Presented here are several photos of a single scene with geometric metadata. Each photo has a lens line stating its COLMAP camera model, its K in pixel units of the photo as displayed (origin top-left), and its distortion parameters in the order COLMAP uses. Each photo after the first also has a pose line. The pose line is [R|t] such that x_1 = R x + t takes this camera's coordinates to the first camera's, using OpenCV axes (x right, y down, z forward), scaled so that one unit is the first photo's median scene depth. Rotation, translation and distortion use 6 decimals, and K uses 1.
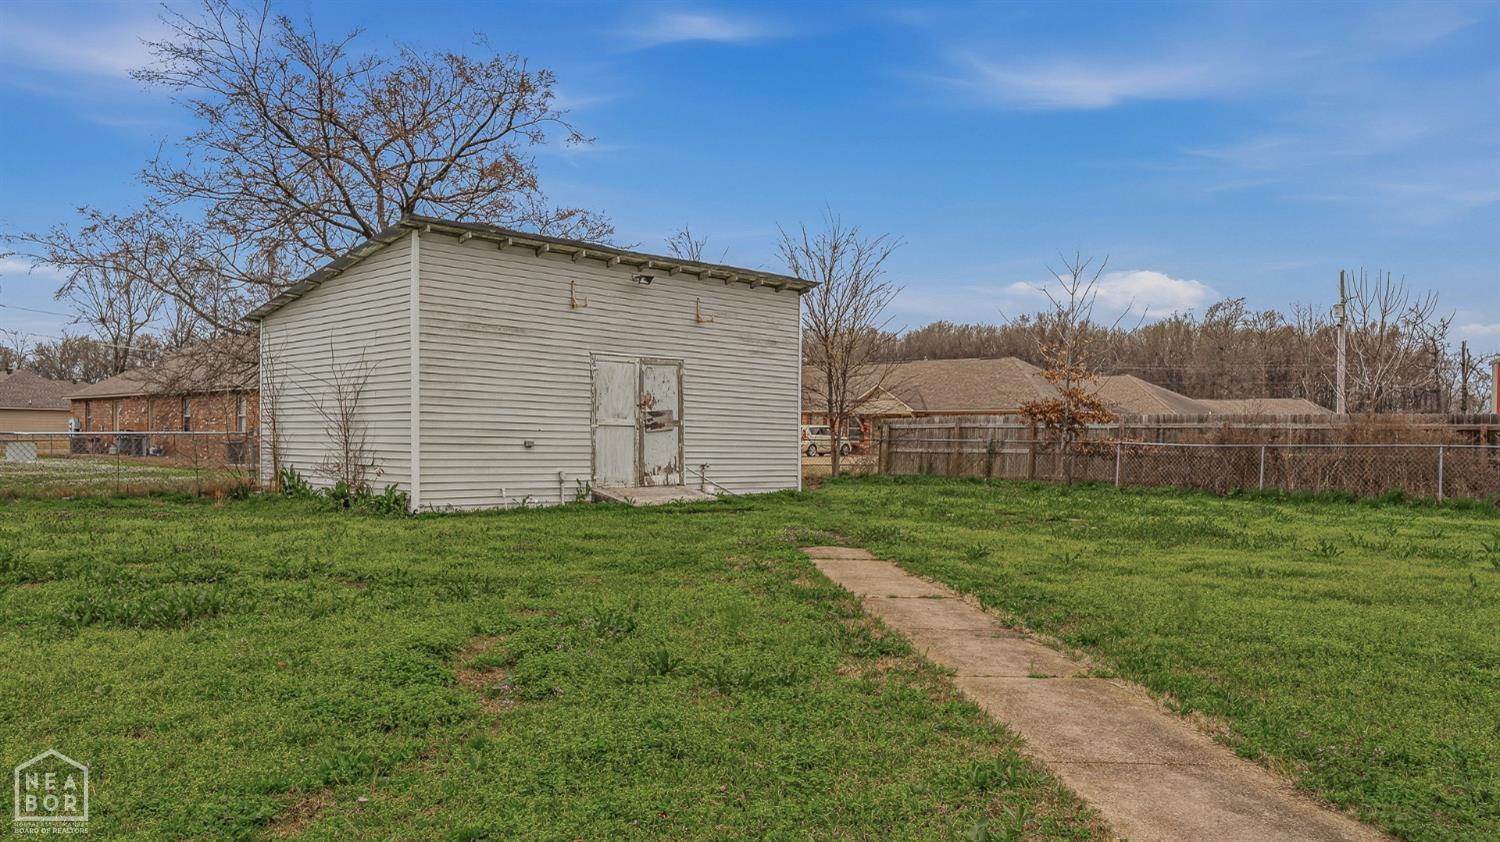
lens RADIAL K [[1074.0, 0, 750.0], [0, 1074.0, 421.0], [0, 0, 1]] dist [-0.003555, -0.001617]
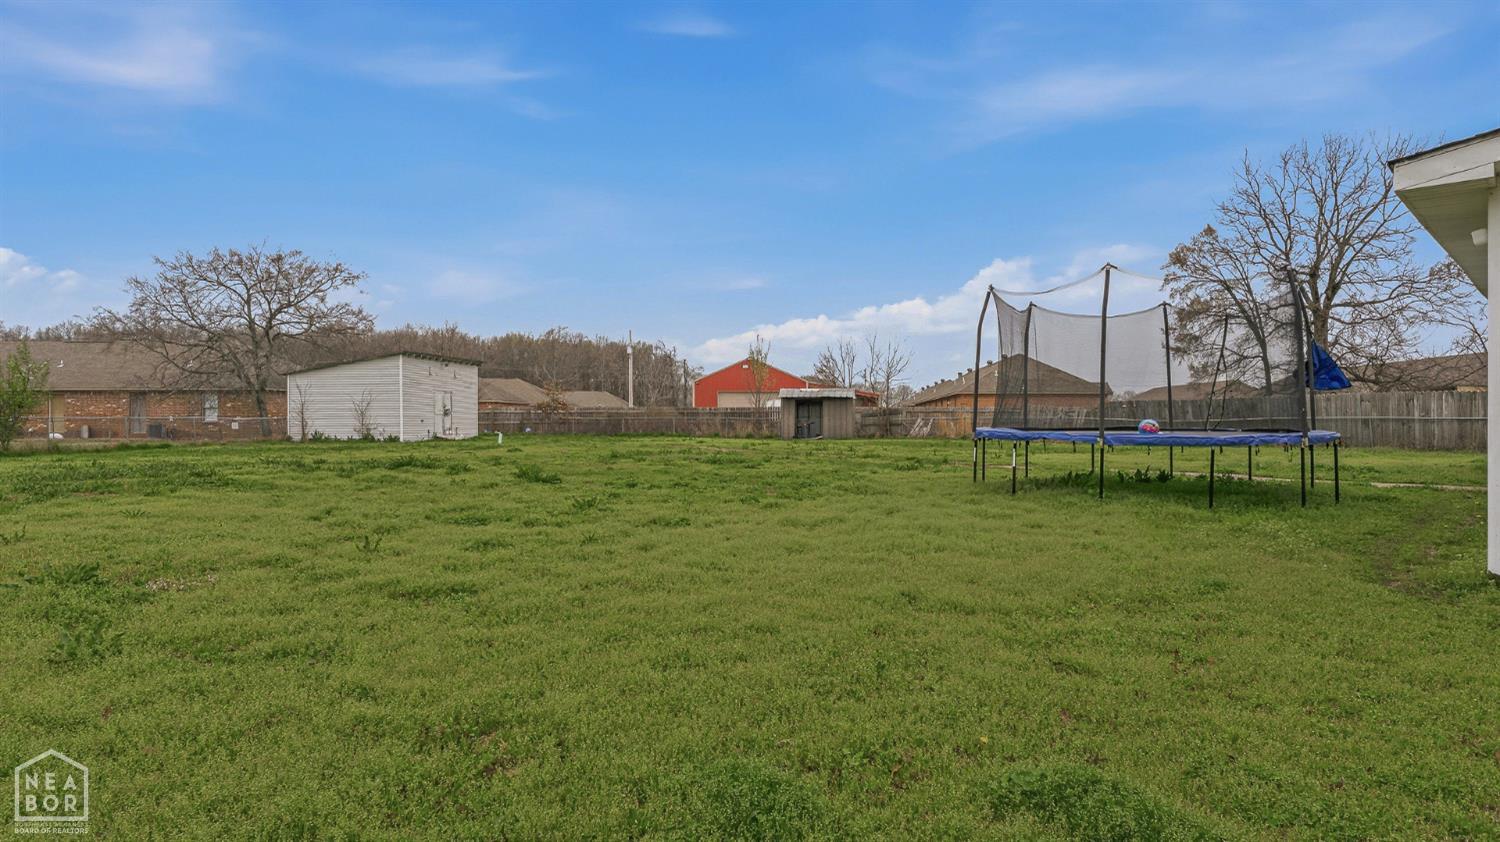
lens RADIAL K [[884.1, 0, 750.0], [0, 884.1, 421.0], [0, 0, 1]] dist [-0.000142, -0.000032]
pose [[0.791262, -0.015157, 0.611290, -0.789191], [0.002751, 0.999771, 0.021228, -0.022157], [-0.611471, -0.015116, 0.791122, -1.225528]]
